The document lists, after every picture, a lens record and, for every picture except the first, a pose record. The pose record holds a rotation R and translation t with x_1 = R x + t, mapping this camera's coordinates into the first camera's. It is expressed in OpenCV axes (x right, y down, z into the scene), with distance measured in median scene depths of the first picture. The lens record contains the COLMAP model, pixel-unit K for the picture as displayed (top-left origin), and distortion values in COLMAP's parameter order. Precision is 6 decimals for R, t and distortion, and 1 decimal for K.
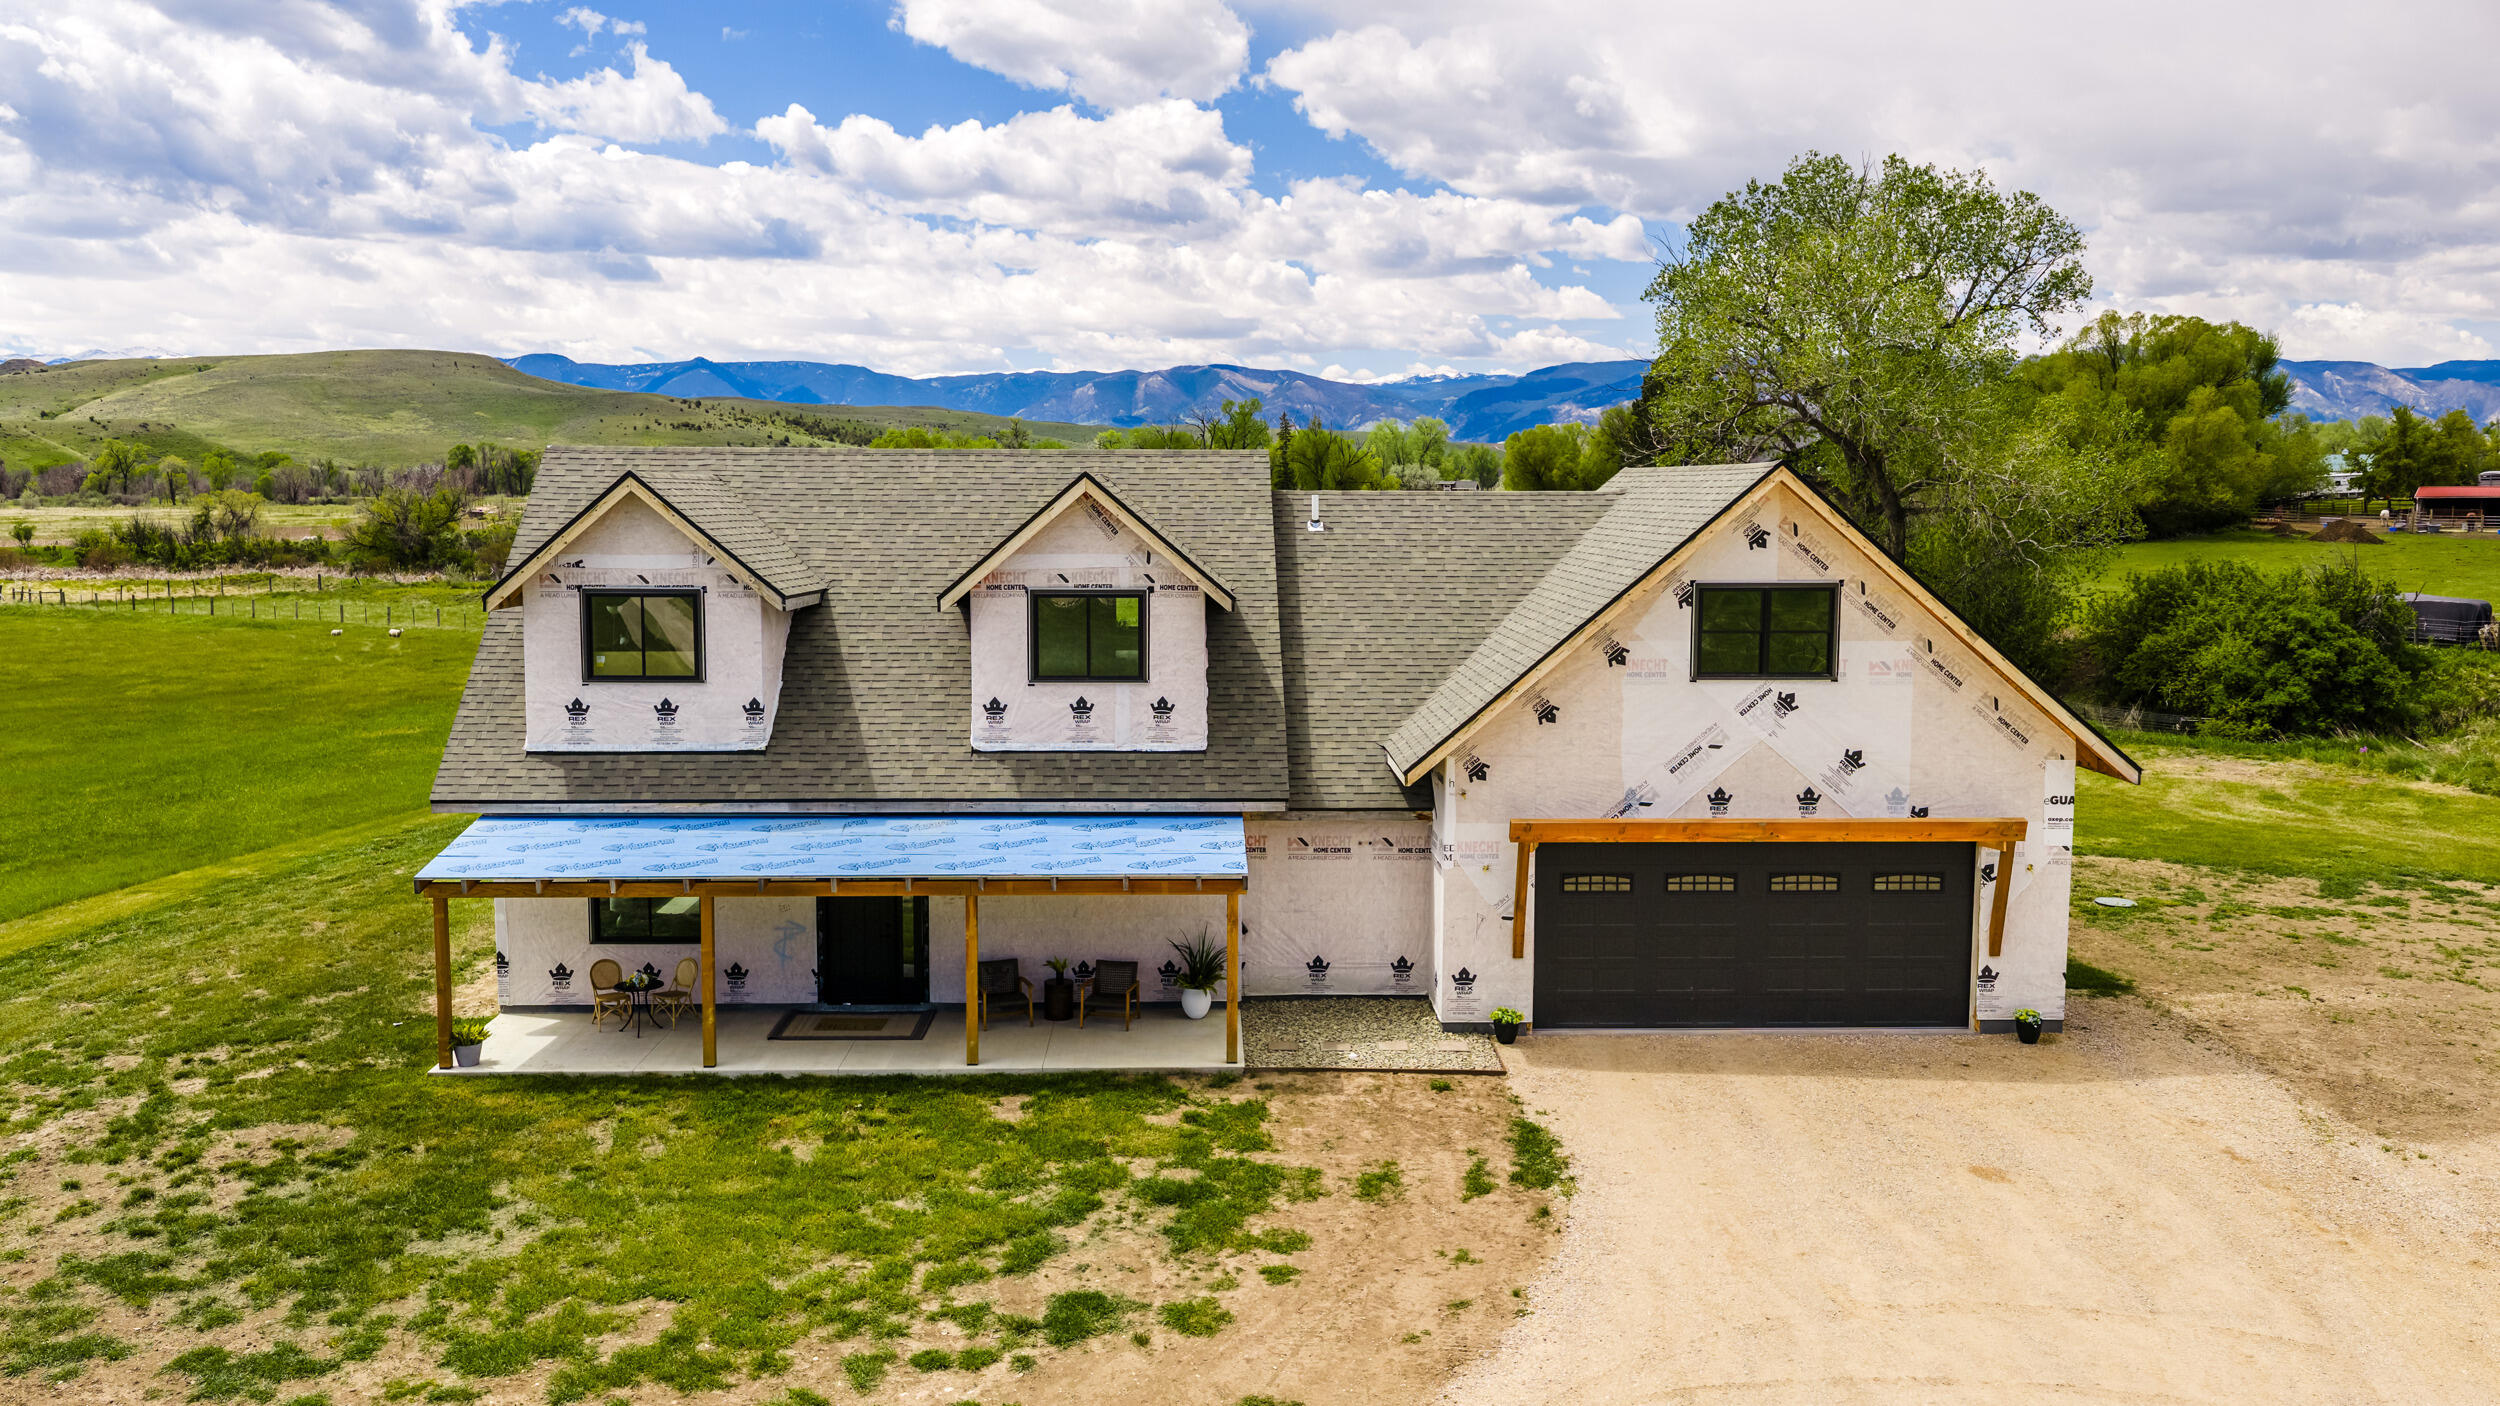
lens RADIAL K [[2064.0, 0, 1254.2], [0, 2064.0, 700.8], [0, 0, 1]] dist [0.020263, -0.042232]
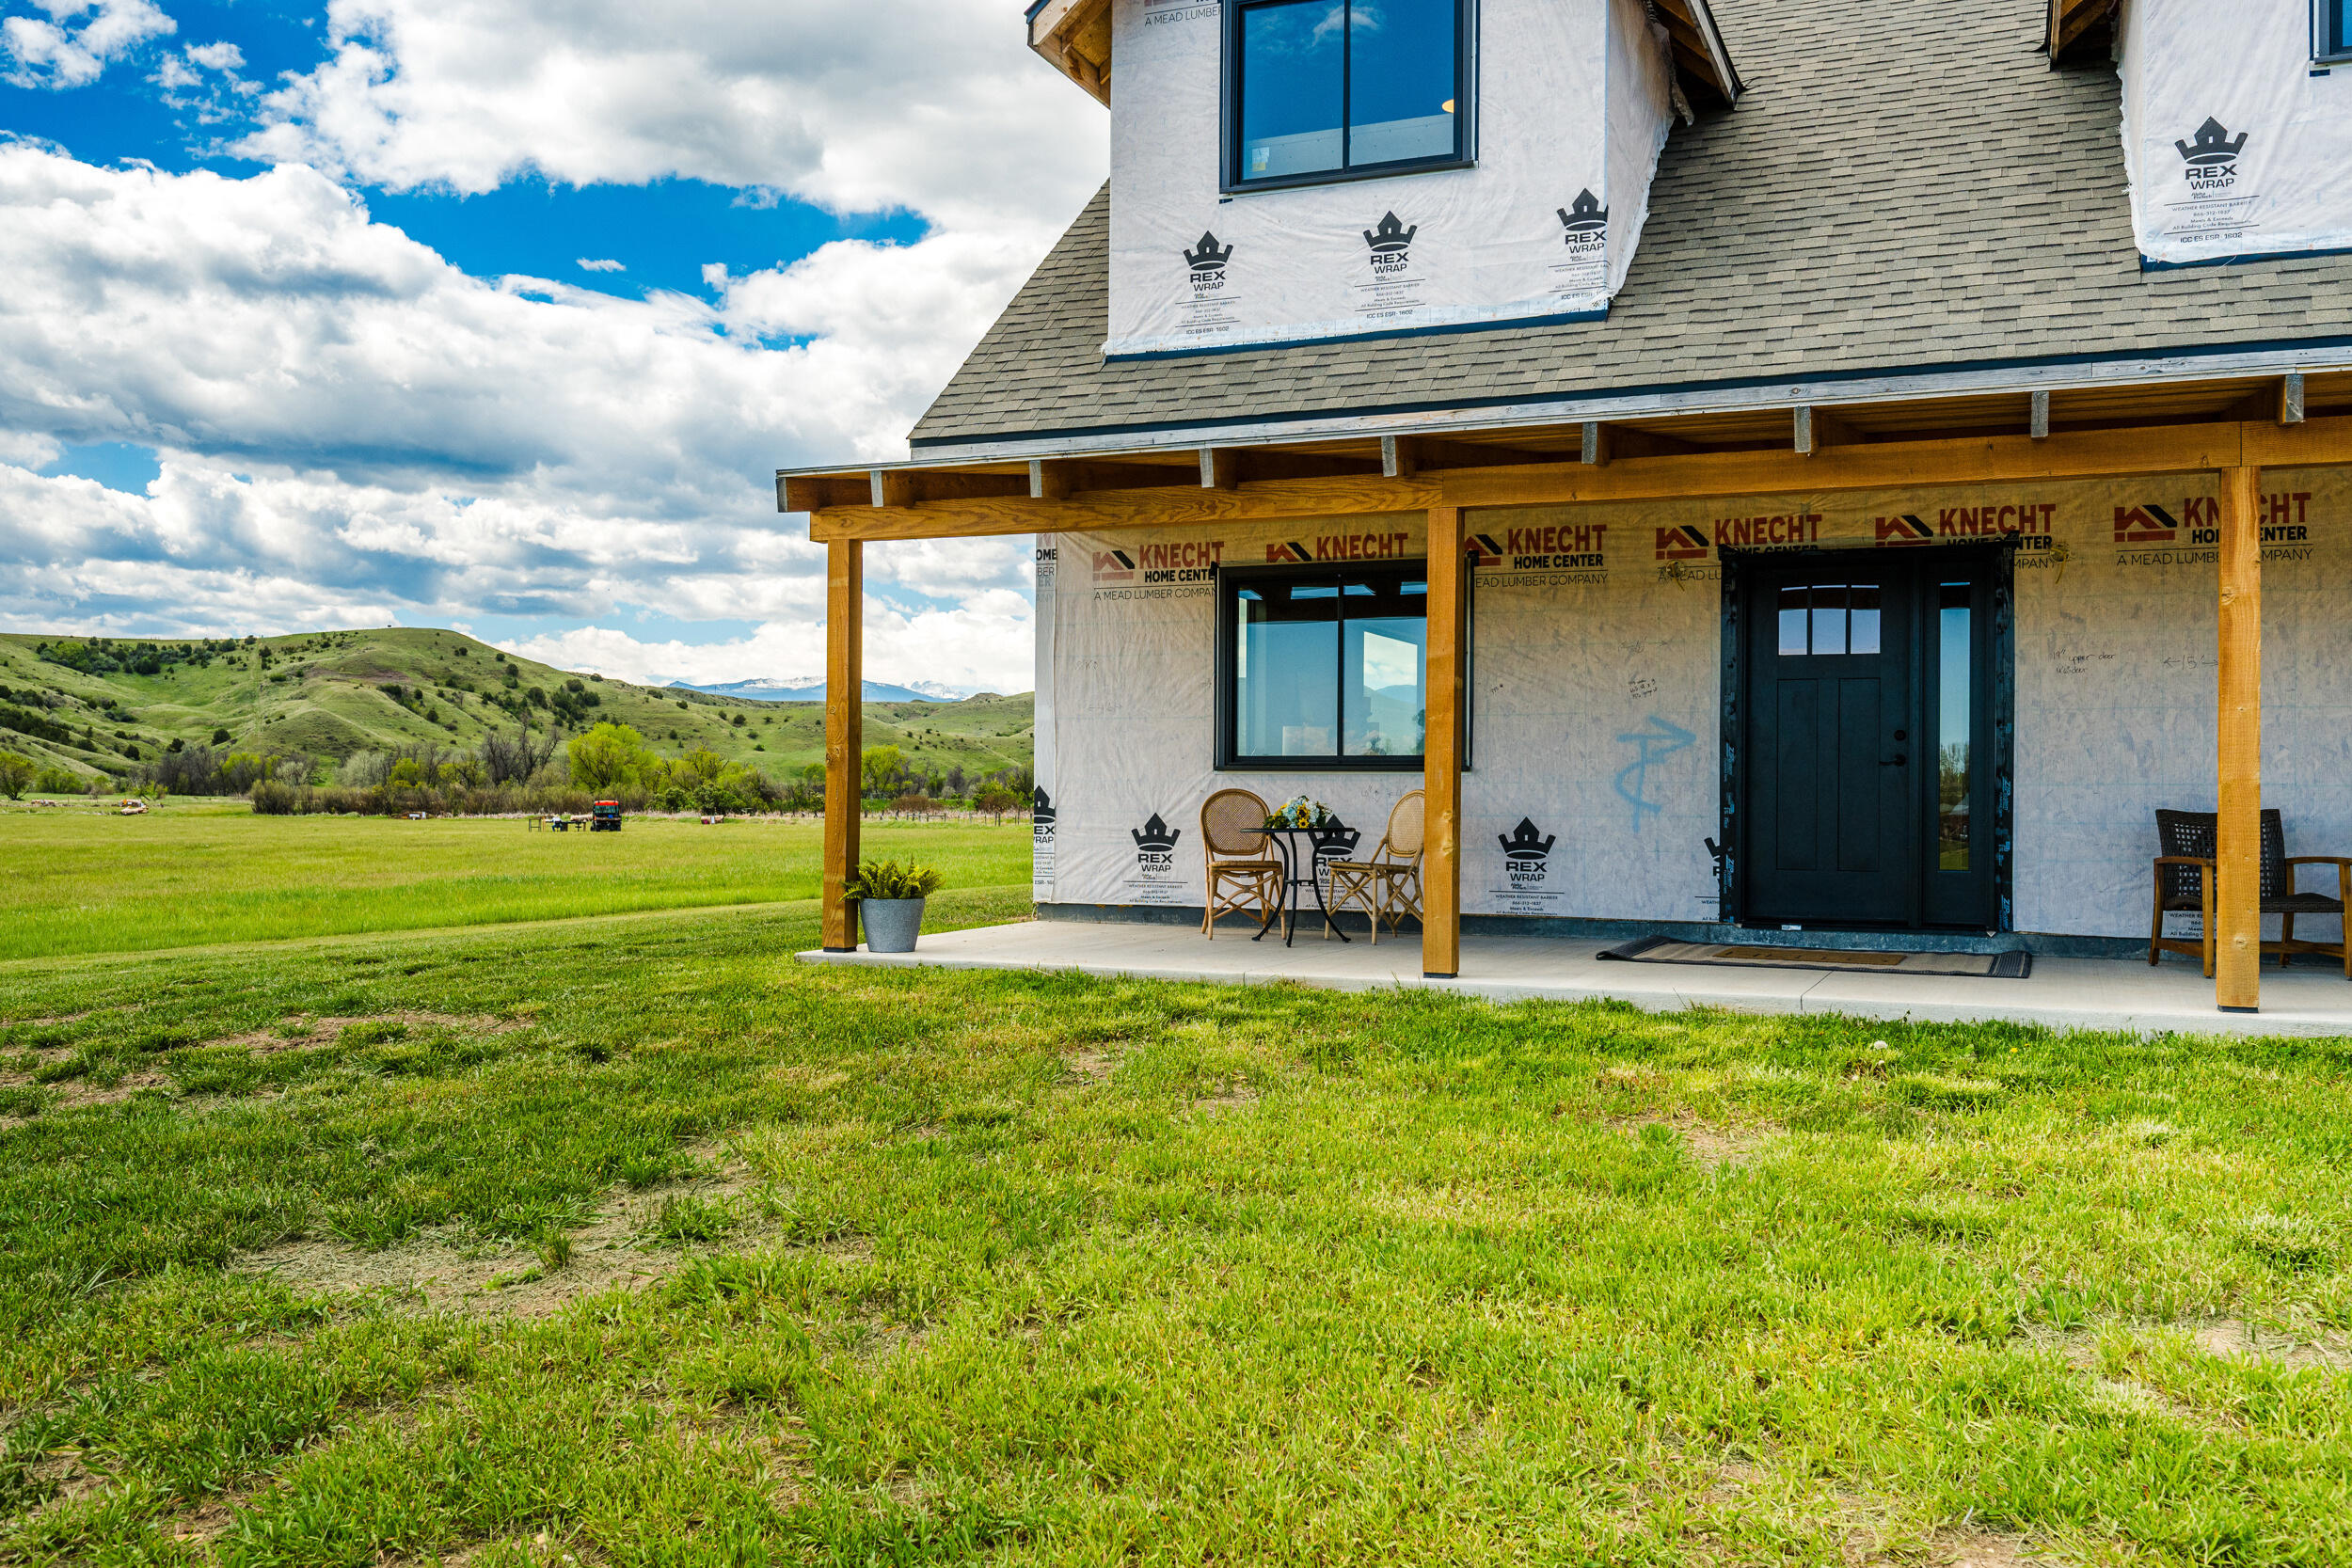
lens RADIAL K [[1995.2, 0, 1183.2], [0, 1995.2, 779.5], [0, 0, 1]] dist [-0.006531, 0.005197]
pose [[0.906613, -0.000638, -0.421962, -0.144353], [-0.048532, 0.993205, -0.105776, 0.169248], [0.419162, 0.116377, 0.900422, 0.612062]]
